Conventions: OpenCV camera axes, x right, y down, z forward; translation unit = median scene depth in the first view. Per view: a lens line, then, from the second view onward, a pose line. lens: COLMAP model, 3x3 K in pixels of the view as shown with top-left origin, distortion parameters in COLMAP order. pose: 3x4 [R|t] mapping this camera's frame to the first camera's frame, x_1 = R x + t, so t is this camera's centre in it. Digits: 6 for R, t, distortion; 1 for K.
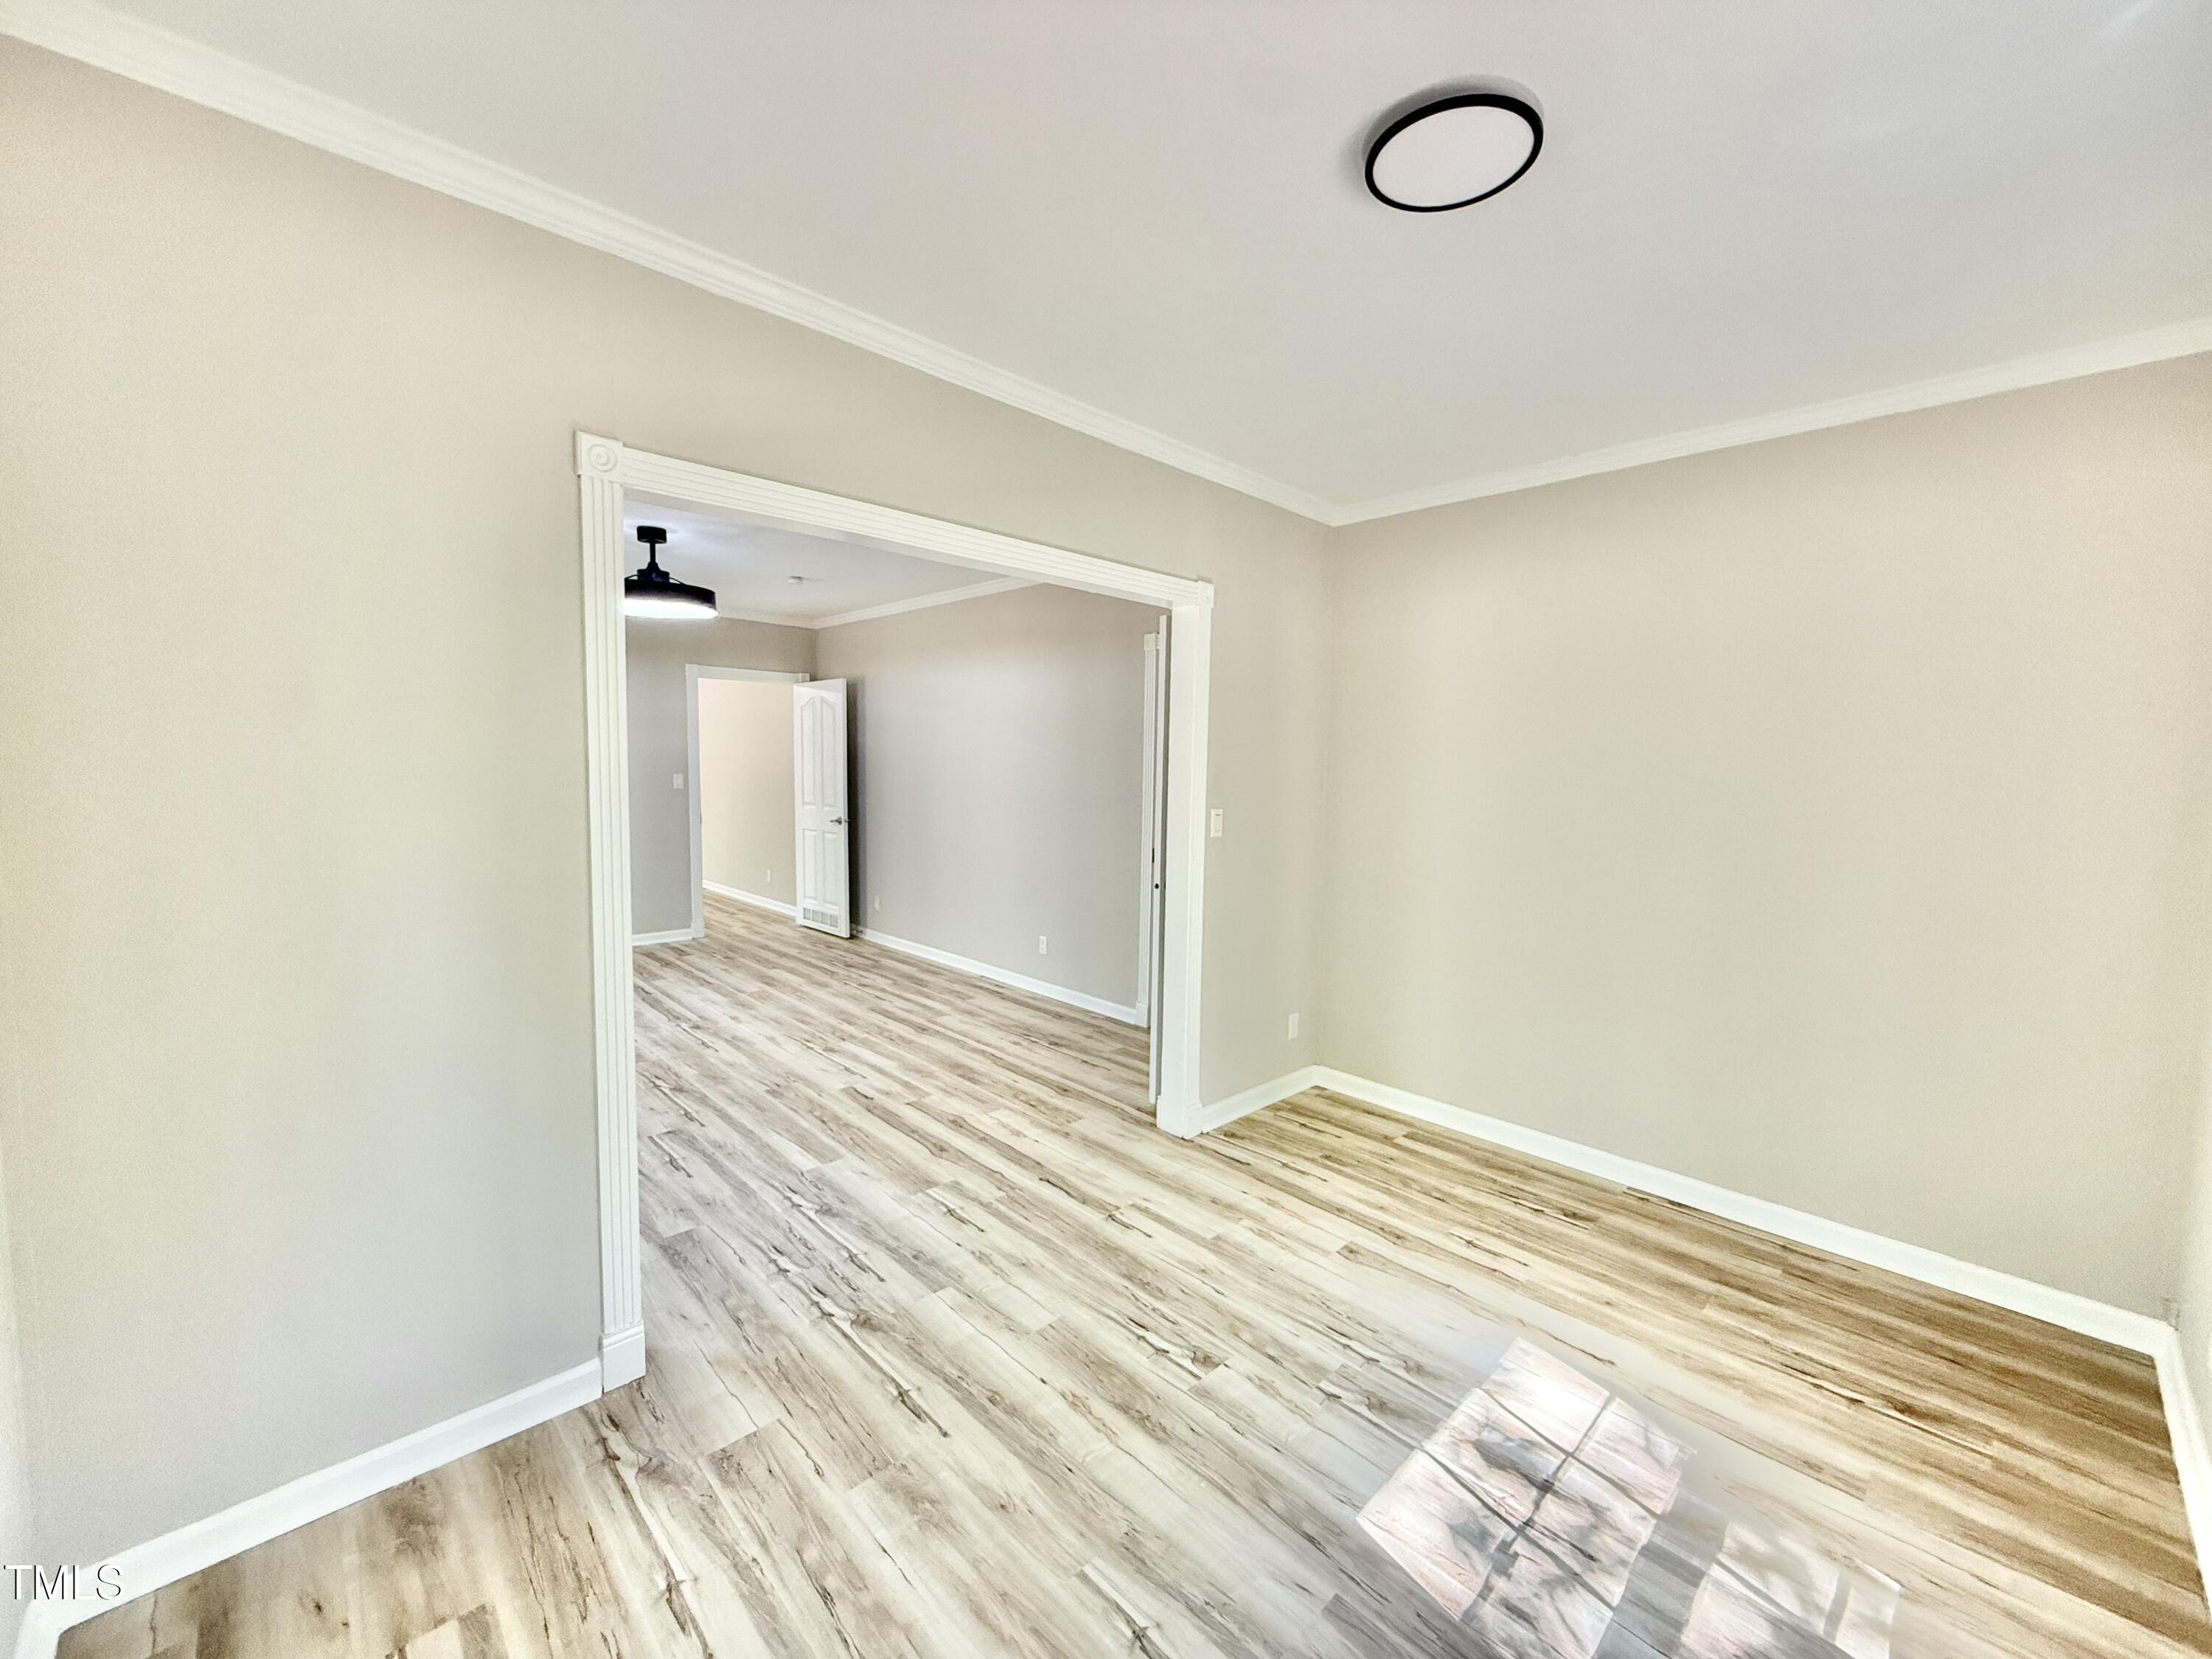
lens RADIAL K [[882.0, 0, 1104.7], [0, 882.0, 831.8], [0, 0, 1]] dist [-0.000800, -0.000284]
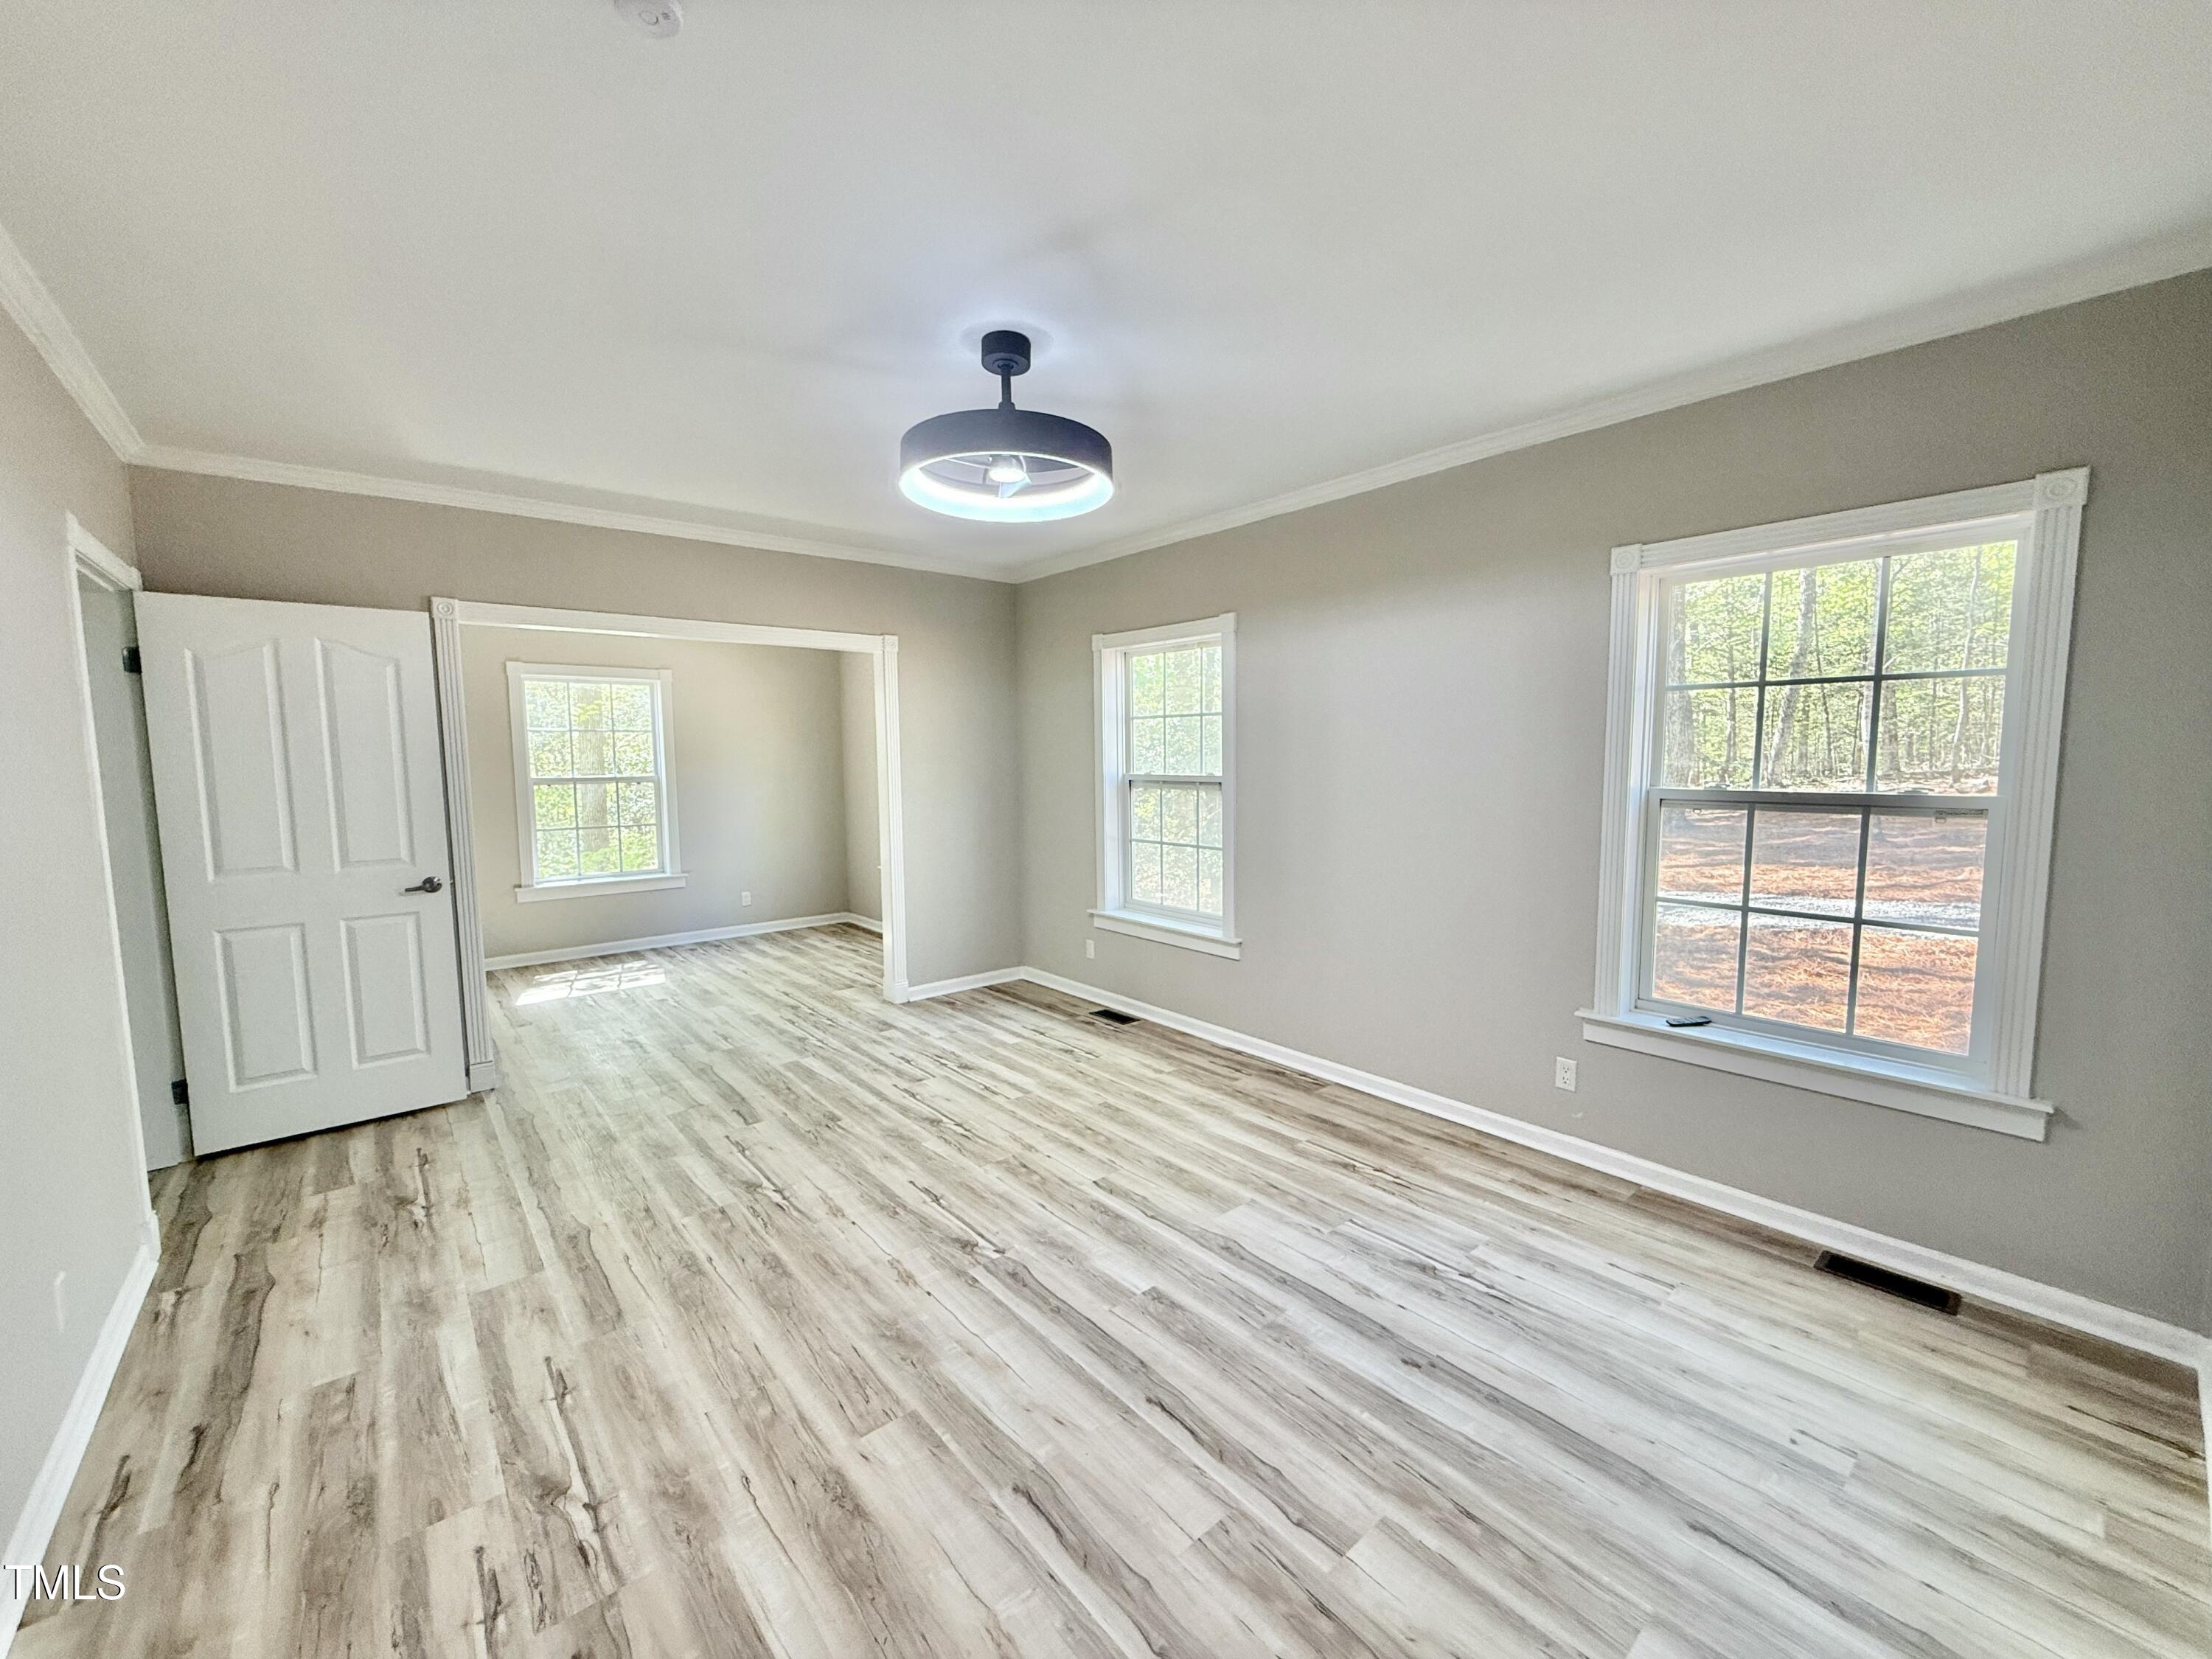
lens RADIAL K [[882.0, 0, 1104.7], [0, 882.0, 831.8], [0, 0, 1]] dist [-0.000800, -0.000284]
pose [[-0.997853, -0.016698, 0.063331, -0.677257], [-0.005527, 0.984974, 0.172616, -0.156153], [-0.065262, 0.171895, -0.982951, 1.745174]]
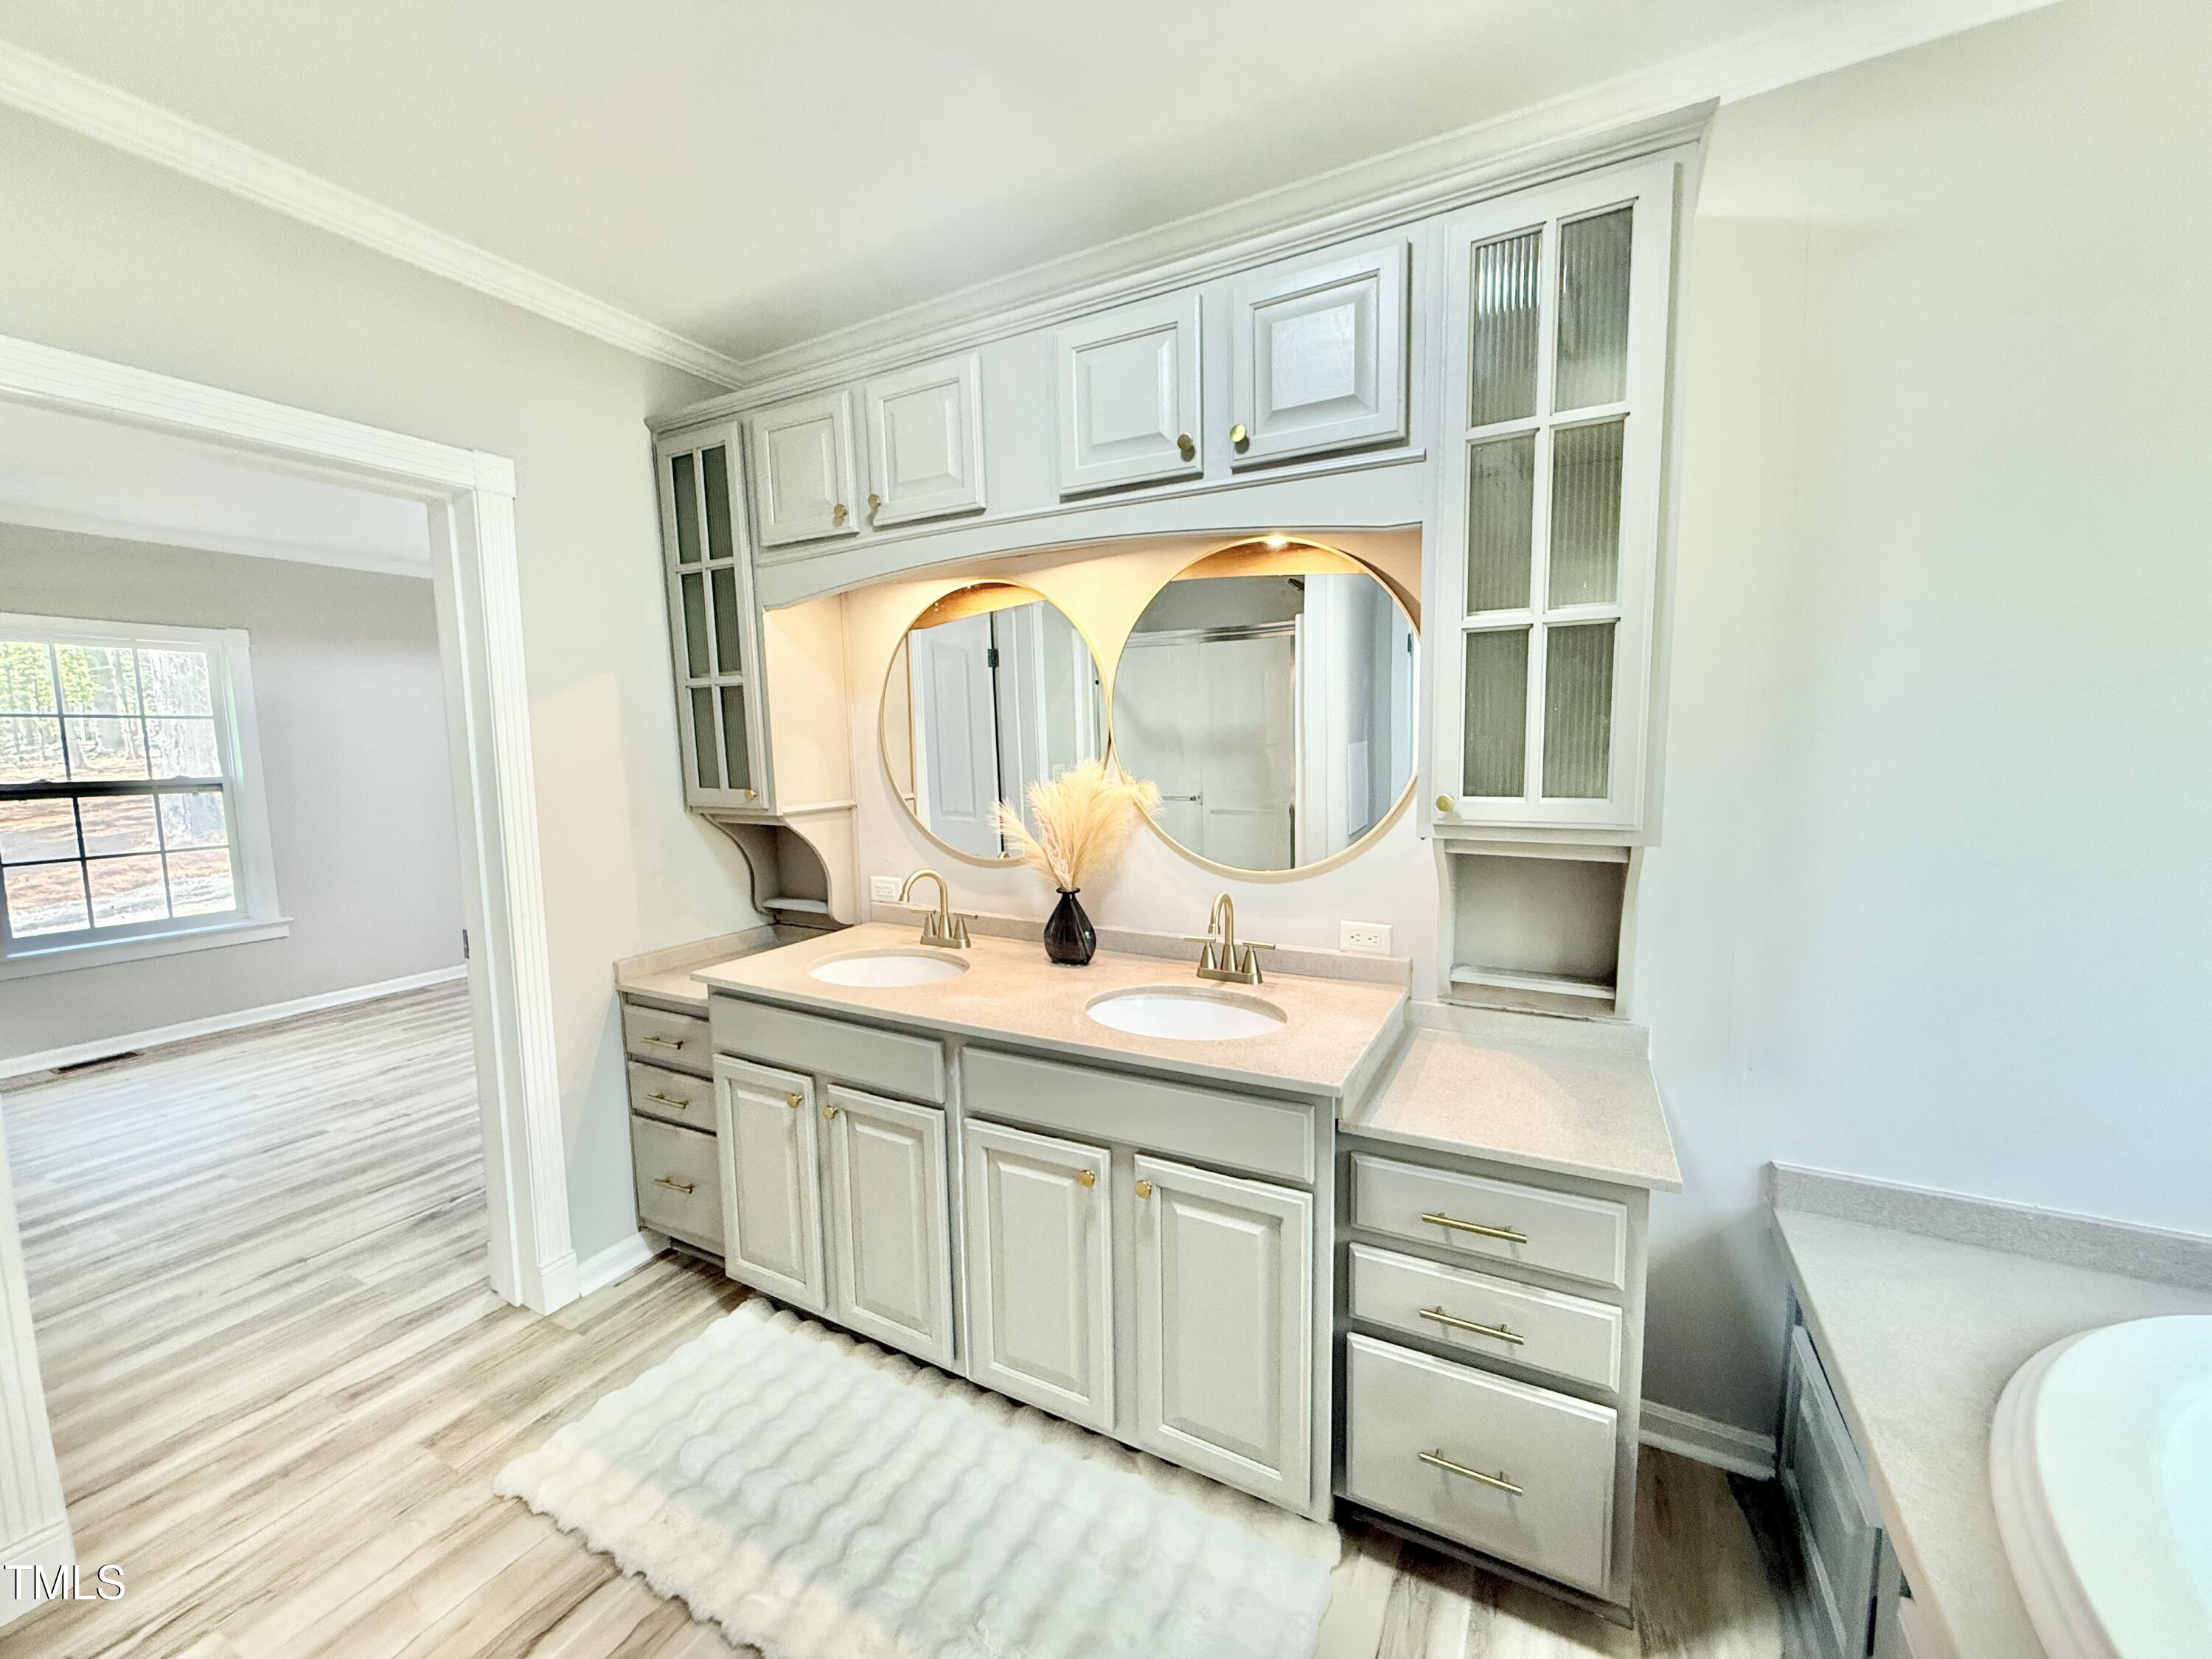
lens RADIAL K [[882.0, 0, 1104.7], [0, 882.0, 831.8], [0, 0, 1]] dist [-0.000800, -0.000284]
pose [[0.308076, 0.077529, -0.948198, 0.735110], [-0.055689, 0.996435, 0.063379, -0.104329], [0.949731, 0.033279, 0.311295, 1.402489]]
